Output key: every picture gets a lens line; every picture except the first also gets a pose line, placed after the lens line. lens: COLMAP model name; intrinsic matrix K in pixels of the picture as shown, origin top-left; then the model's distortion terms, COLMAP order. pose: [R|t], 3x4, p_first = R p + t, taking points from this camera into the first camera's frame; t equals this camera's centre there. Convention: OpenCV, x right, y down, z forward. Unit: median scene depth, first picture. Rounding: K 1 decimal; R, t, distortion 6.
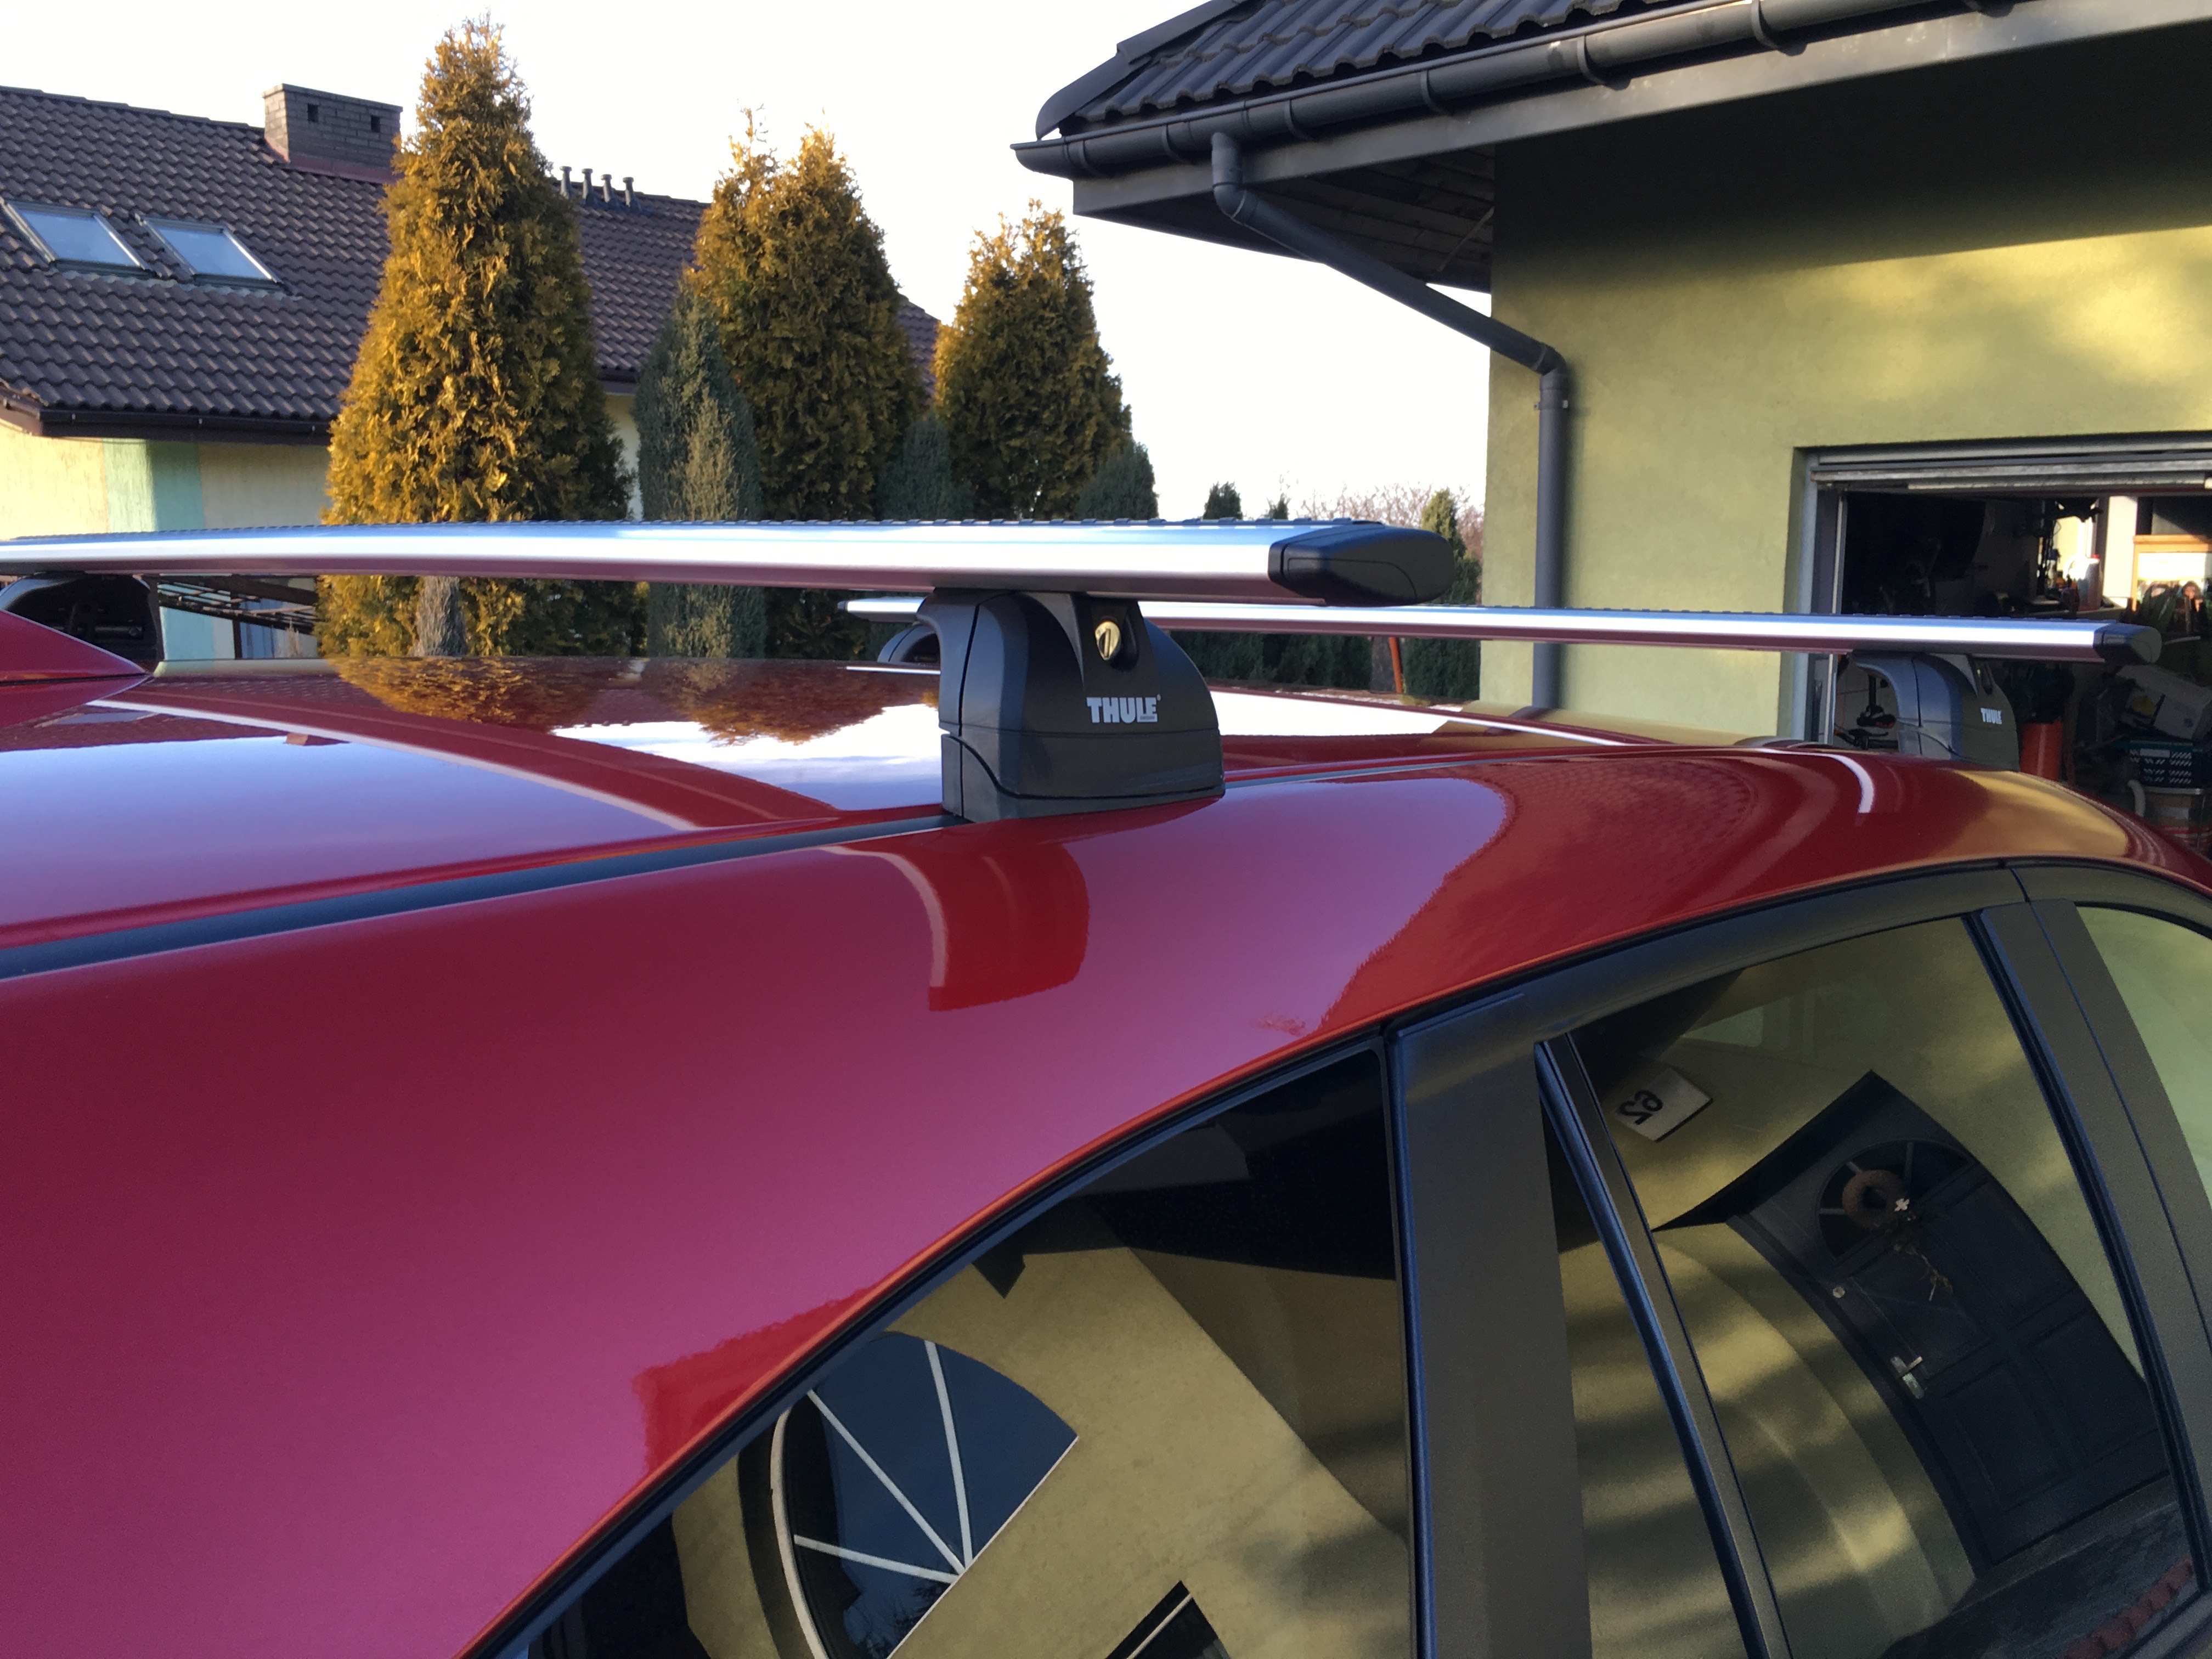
lens RADIAL K [[1871.5, 0, 1106.0], [0, 1871.5, 829.5], [0, 0, 1]] dist [0.124600, -0.159094]
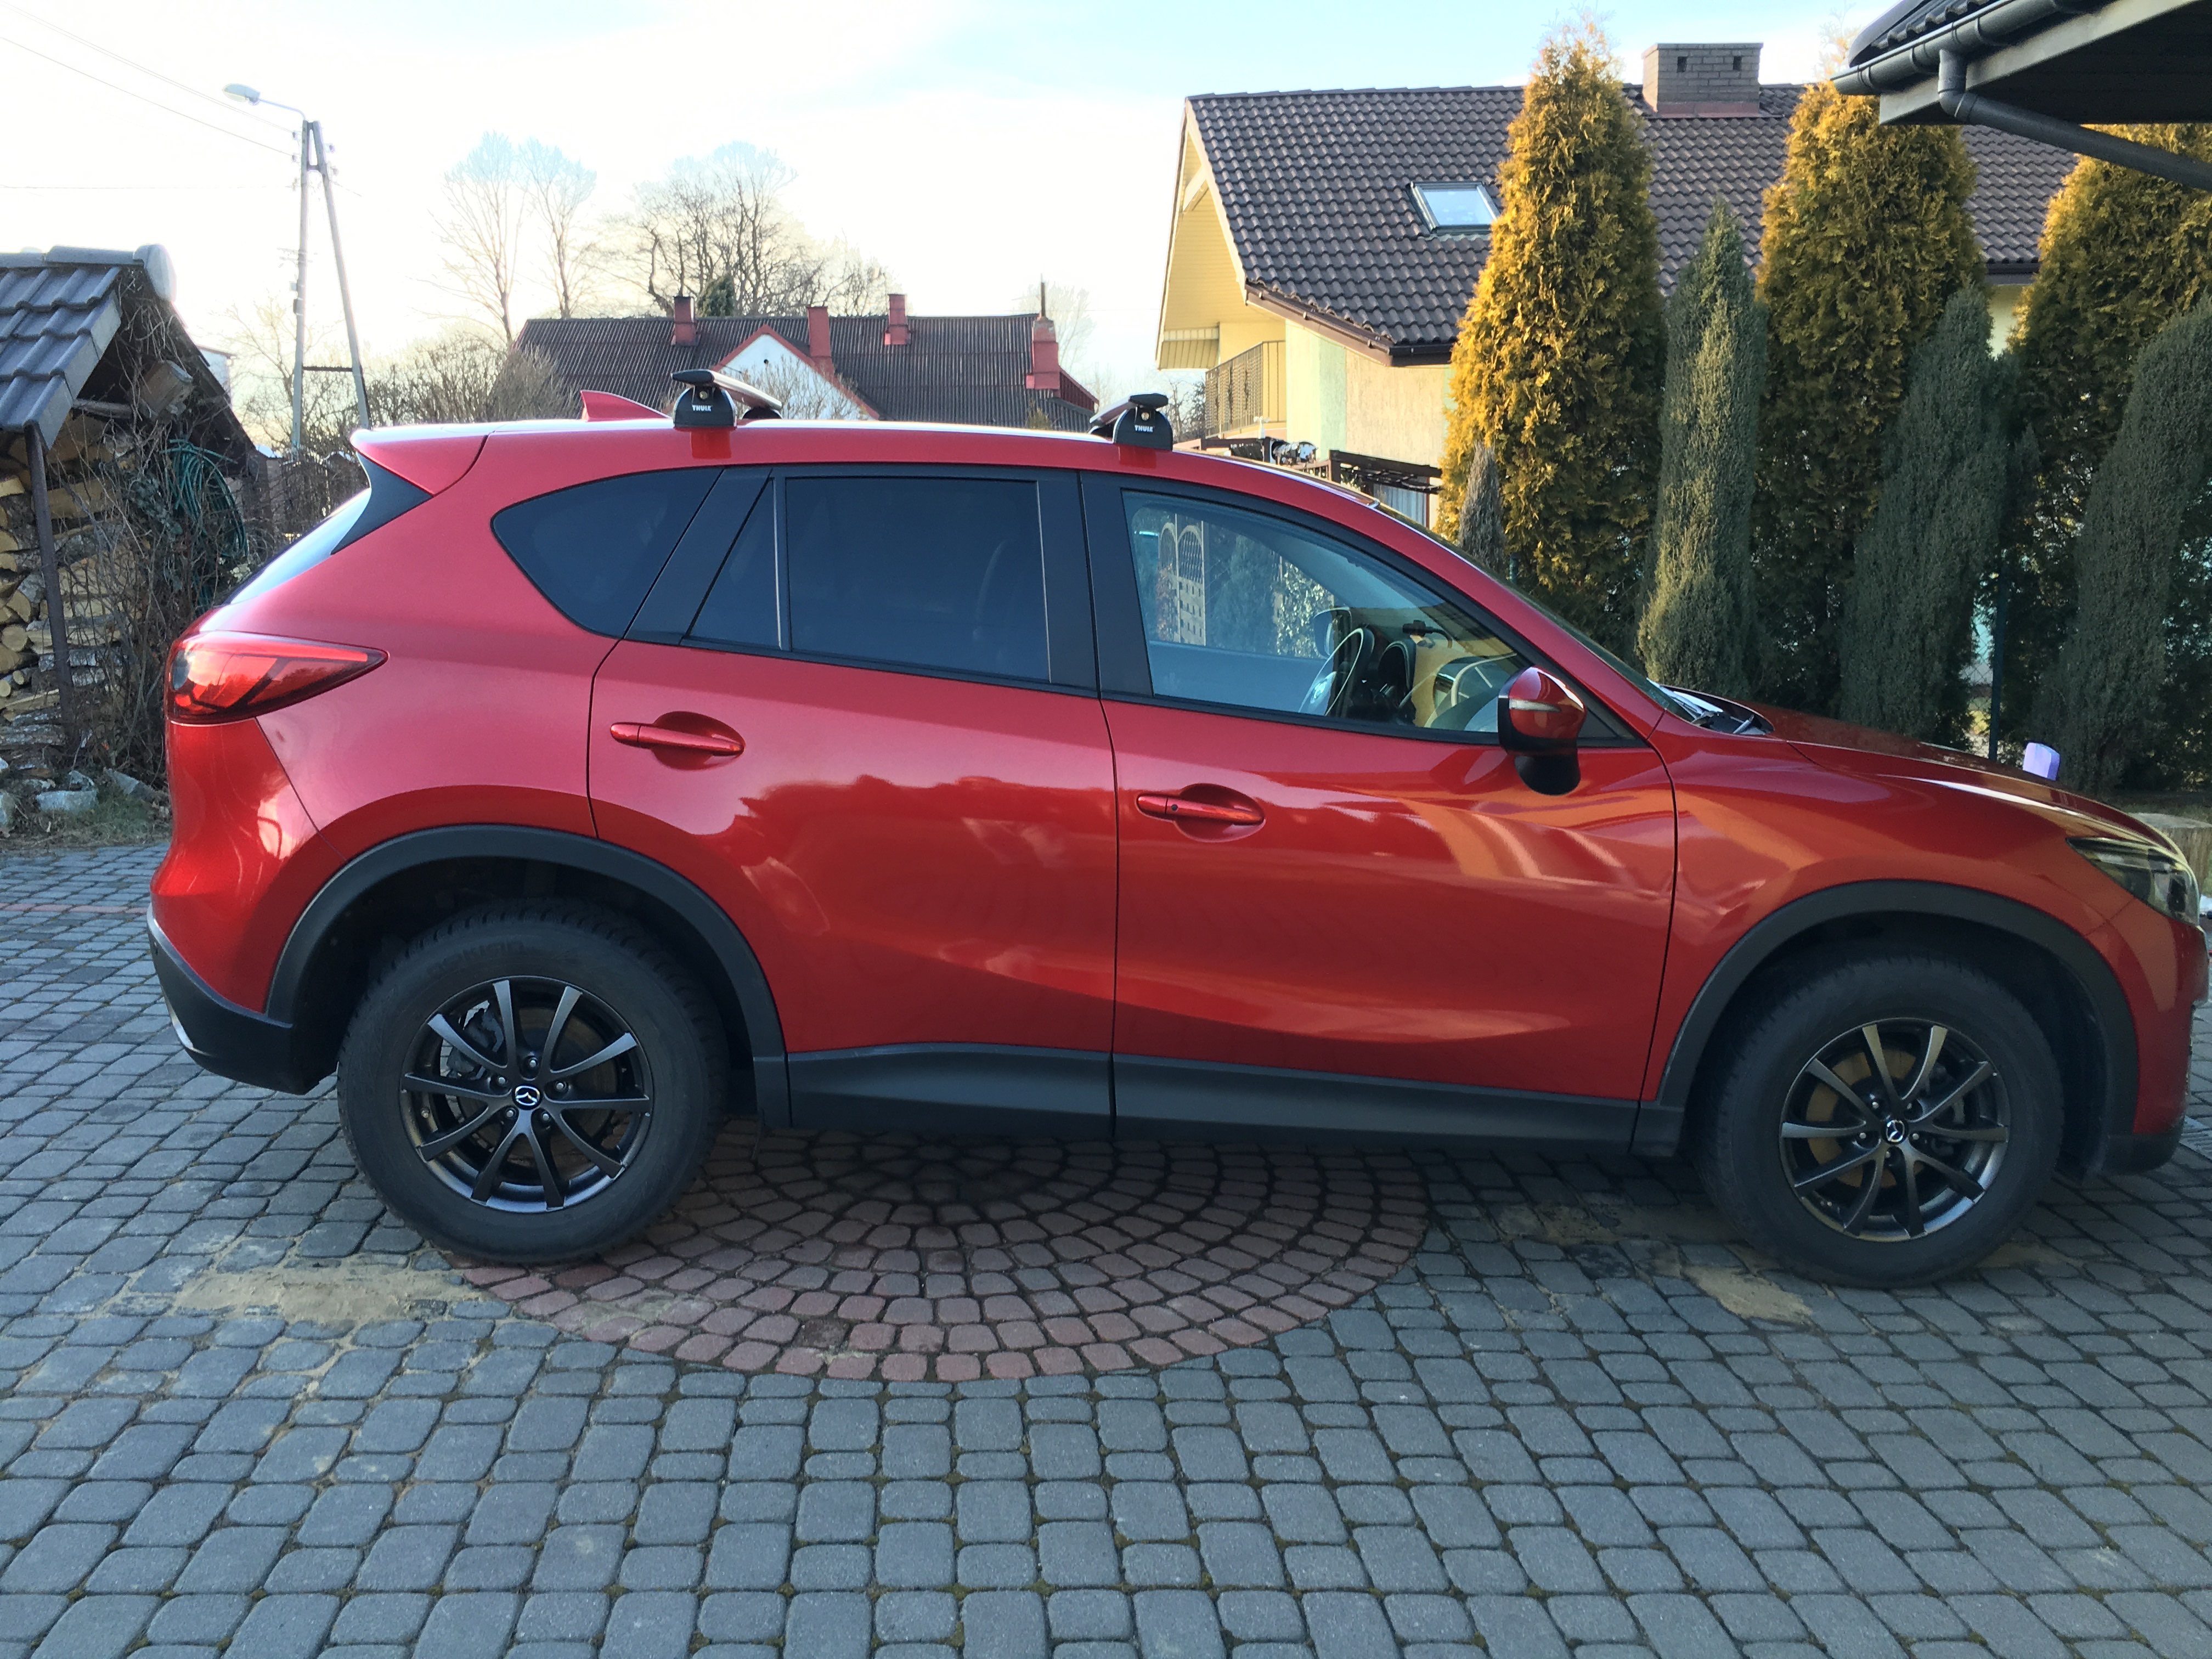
lens RADIAL K [[1871.5, 0, 1106.0], [0, 1871.5, 829.5], [0, 0, 1]] dist [0.124600, -0.159094]
pose [[0.723609, 0.112827, -0.680926, 0.342521], [-0.081555, 0.993614, 0.077971, 0.044964], [0.685375, -0.000888, 0.728190, -0.153411]]
